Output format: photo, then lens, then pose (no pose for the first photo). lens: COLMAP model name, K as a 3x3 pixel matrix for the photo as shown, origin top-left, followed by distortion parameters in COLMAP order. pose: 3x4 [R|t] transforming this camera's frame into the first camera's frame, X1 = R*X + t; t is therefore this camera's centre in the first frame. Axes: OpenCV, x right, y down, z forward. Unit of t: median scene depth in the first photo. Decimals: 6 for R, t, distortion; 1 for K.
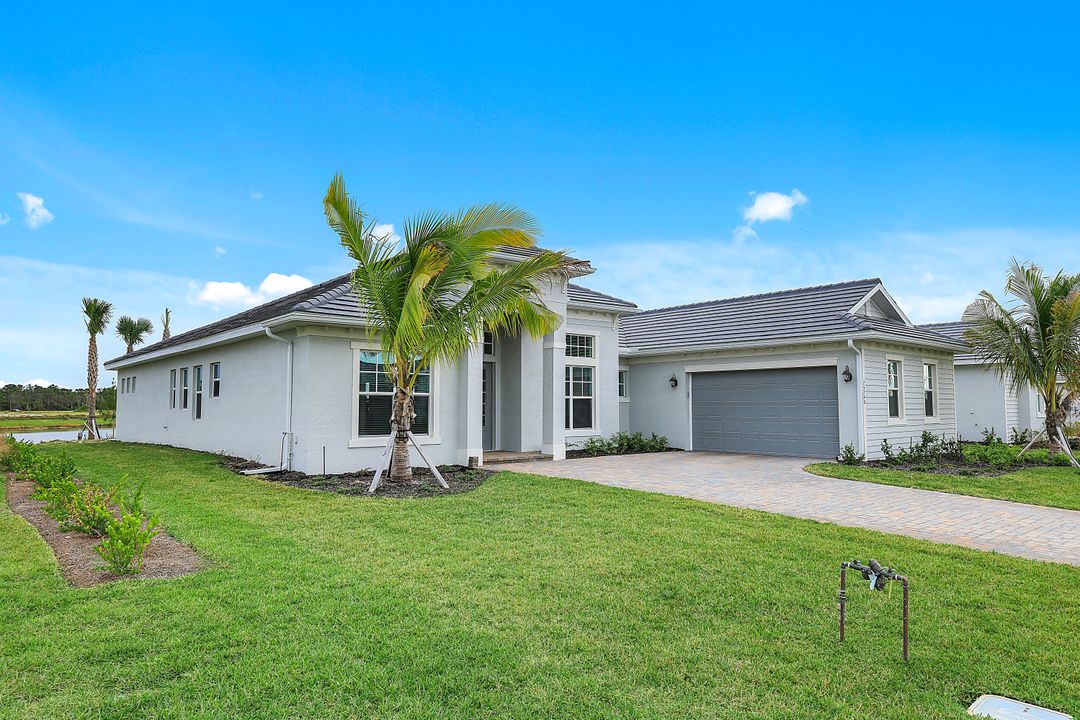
lens RADIAL K [[670.5, 0, 540.0], [0, 670.5, 360.0], [0, 0, 1]] dist [0.000835, 0.000147]
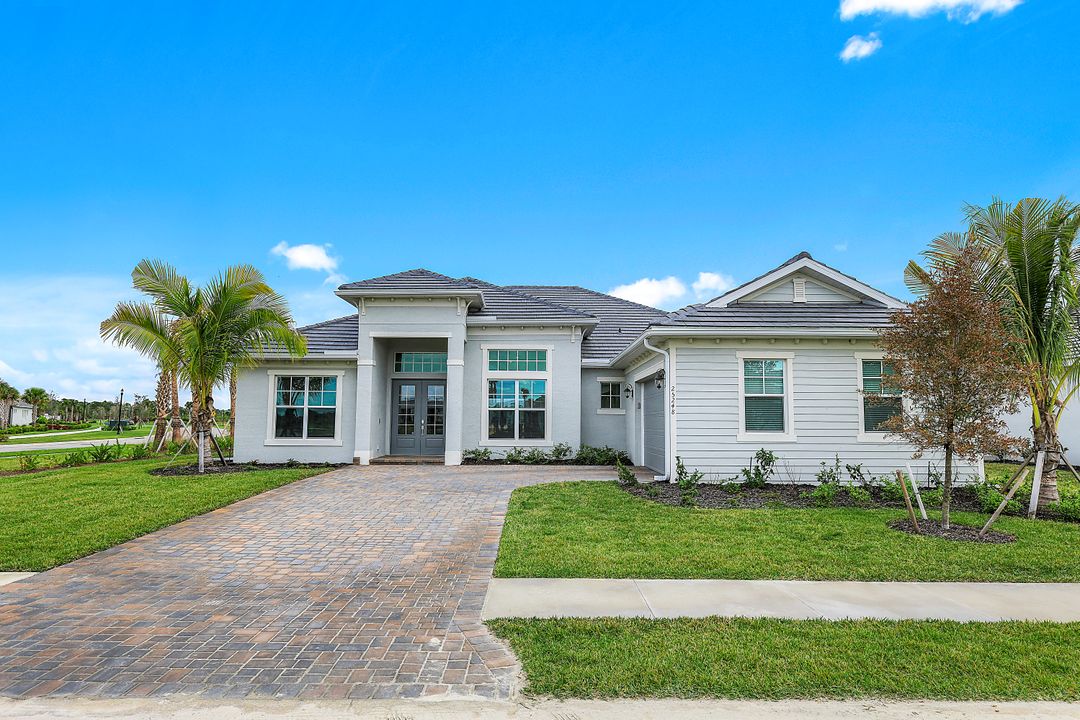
lens RADIAL K [[670.5, 0, 540.0], [0, 670.5, 360.0], [0, 0, 1]] dist [0.000835, 0.000147]
pose [[0.760506, -0.054491, -0.647040, 0.759994], [0.038679, 0.998505, -0.038628, 0.020047], [0.648177, 0.004350, 0.761477, 0.211151]]
